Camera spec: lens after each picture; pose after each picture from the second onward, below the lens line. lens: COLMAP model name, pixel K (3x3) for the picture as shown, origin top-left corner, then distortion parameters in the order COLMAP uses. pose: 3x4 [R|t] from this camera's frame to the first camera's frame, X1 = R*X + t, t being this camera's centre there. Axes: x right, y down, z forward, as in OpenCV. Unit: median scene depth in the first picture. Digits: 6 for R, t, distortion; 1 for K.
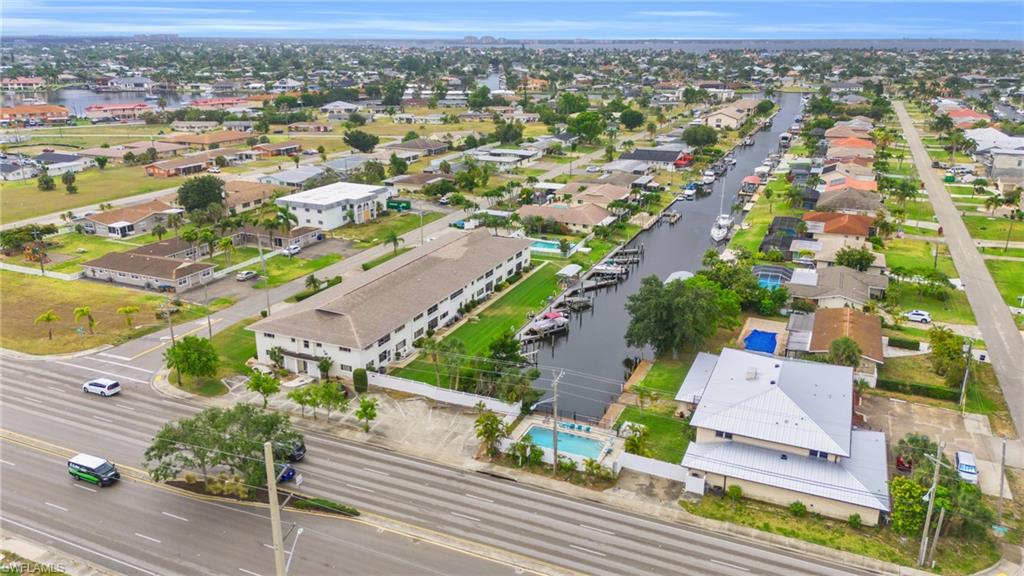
lens RADIAL K [[755.1, 0, 512.0], [0, 755.1, 288.0], [0, 0, 1]] dist [0.103379, -0.140688]
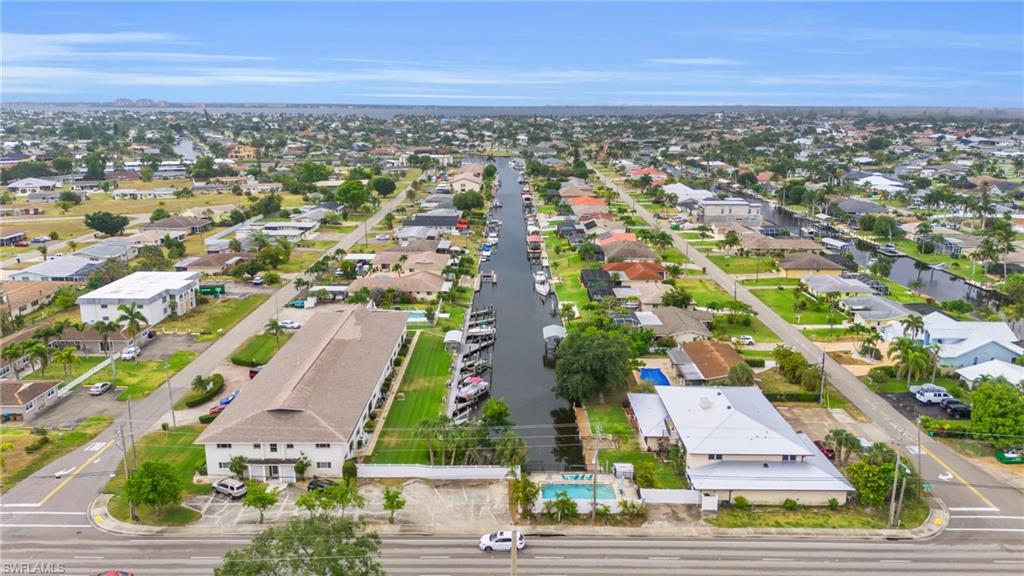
lens RADIAL K [[755.1, 0, 512.0], [0, 755.1, 288.0], [0, 0, 1]] dist [0.103379, -0.140688]
pose [[0.913406, -0.094391, 0.395953, -0.261634], [0.124455, 0.990920, -0.050874, -0.027273], [-0.387556, 0.095747, 0.916860, 0.002116]]
